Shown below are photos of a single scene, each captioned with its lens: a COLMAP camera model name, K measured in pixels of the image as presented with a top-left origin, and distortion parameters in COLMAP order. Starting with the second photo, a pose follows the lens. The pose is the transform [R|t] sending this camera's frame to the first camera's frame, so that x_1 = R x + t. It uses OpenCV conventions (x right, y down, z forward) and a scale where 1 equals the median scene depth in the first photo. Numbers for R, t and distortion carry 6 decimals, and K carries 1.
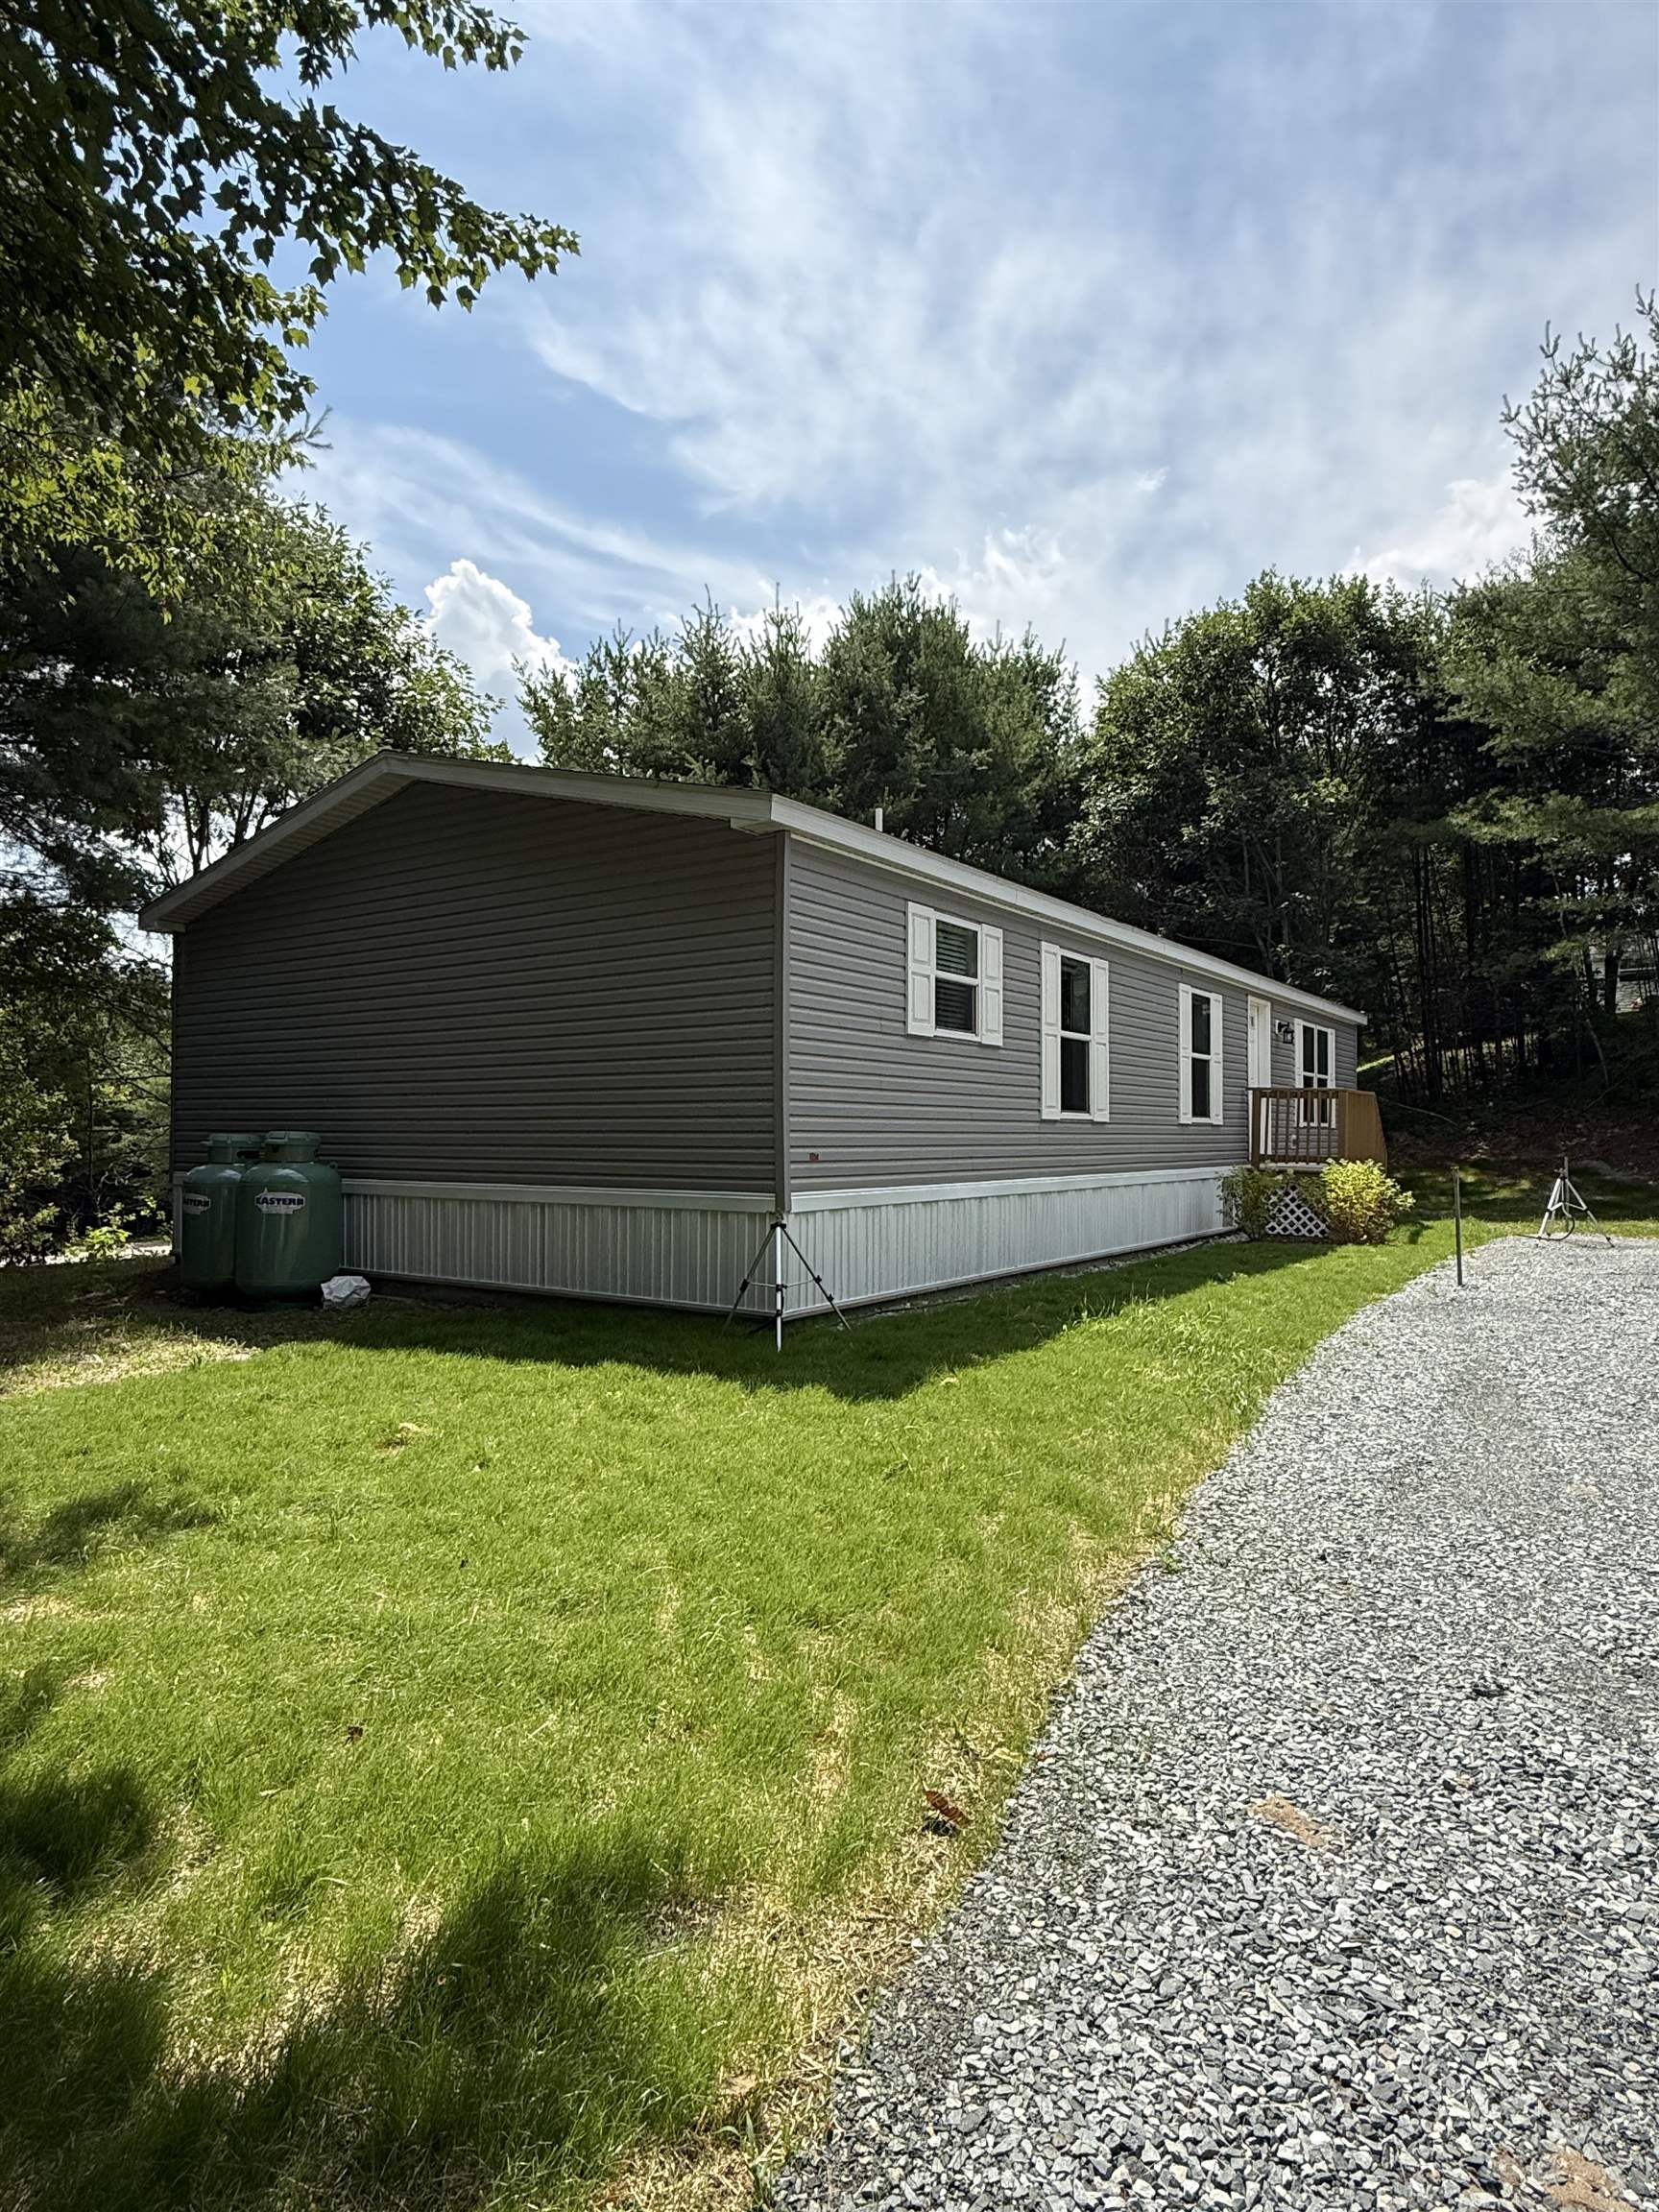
lens RADIAL K [[1261.7, 0, 829.5], [0, 1261.7, 1106.0], [0, 0, 1]] dist [0.002403, 0.002063]
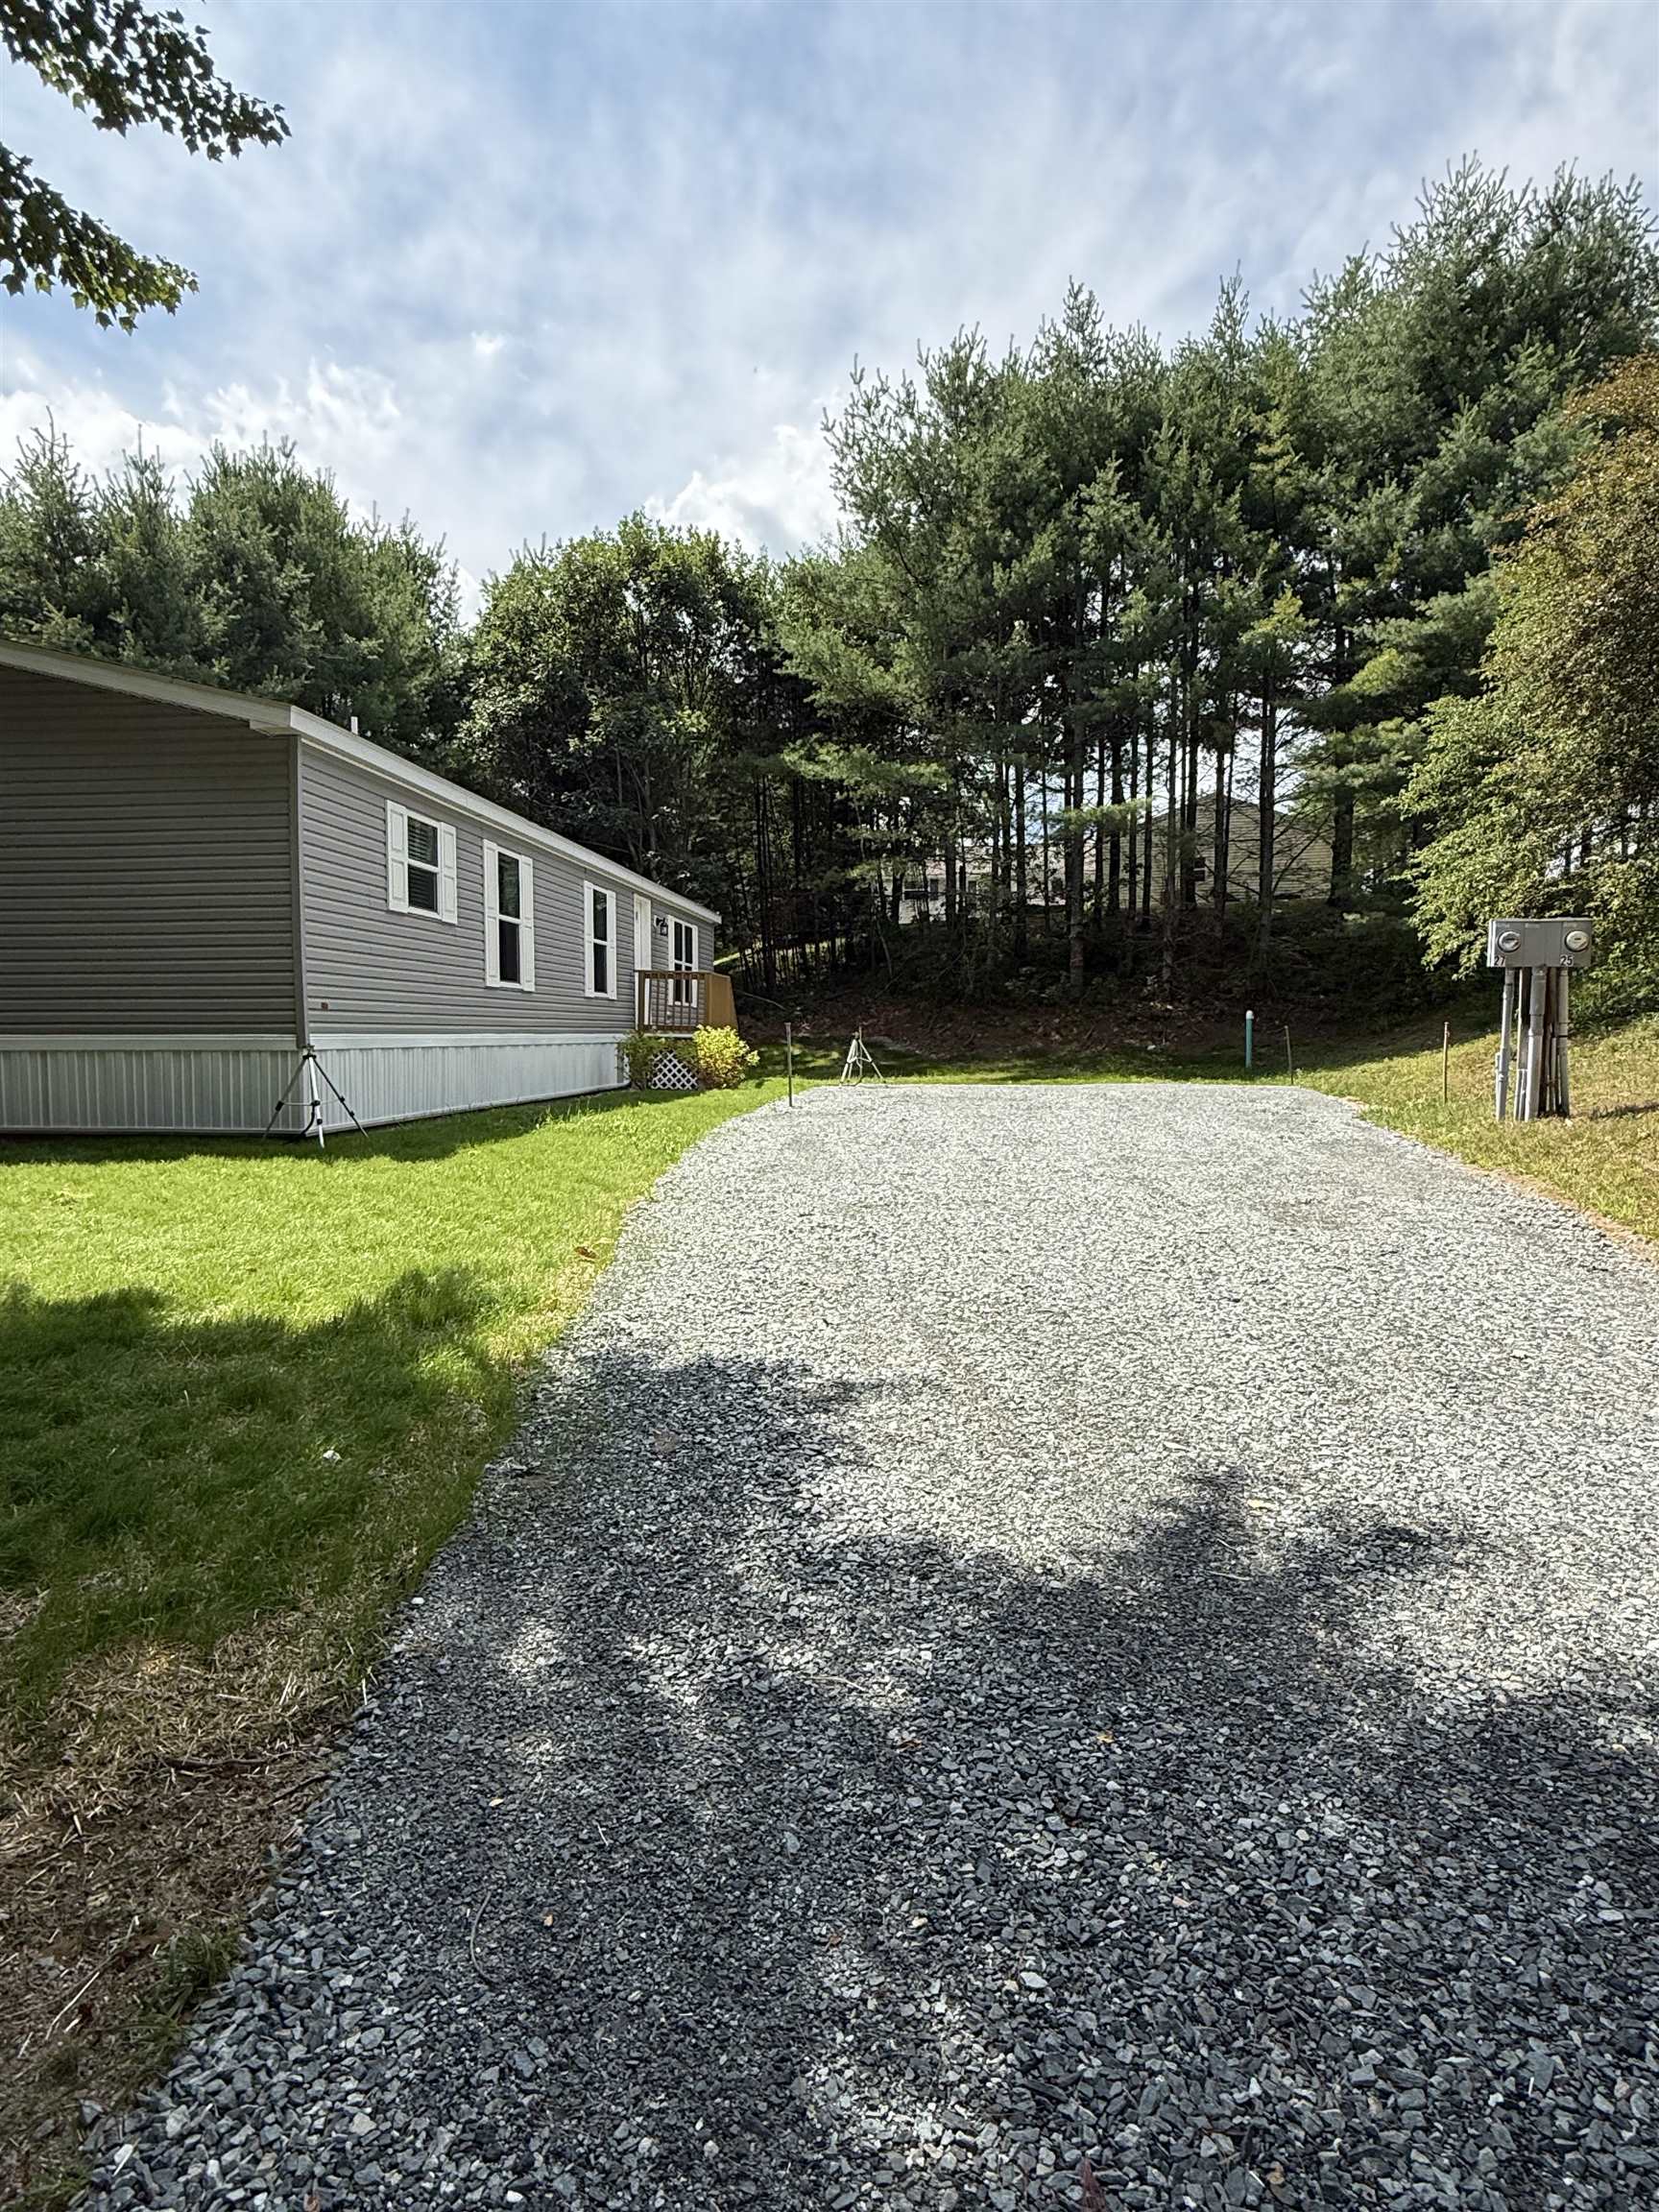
lens RADIAL K [[1261.7, 0, 829.5], [0, 1261.7, 1106.0], [0, 0, 1]] dist [0.002403, 0.002063]
pose [[0.879370, -0.030851, 0.475138, -0.059004], [-0.007484, 0.996880, 0.078578, 0.013061], [-0.476080, -0.072655, 0.876395, -0.114117]]
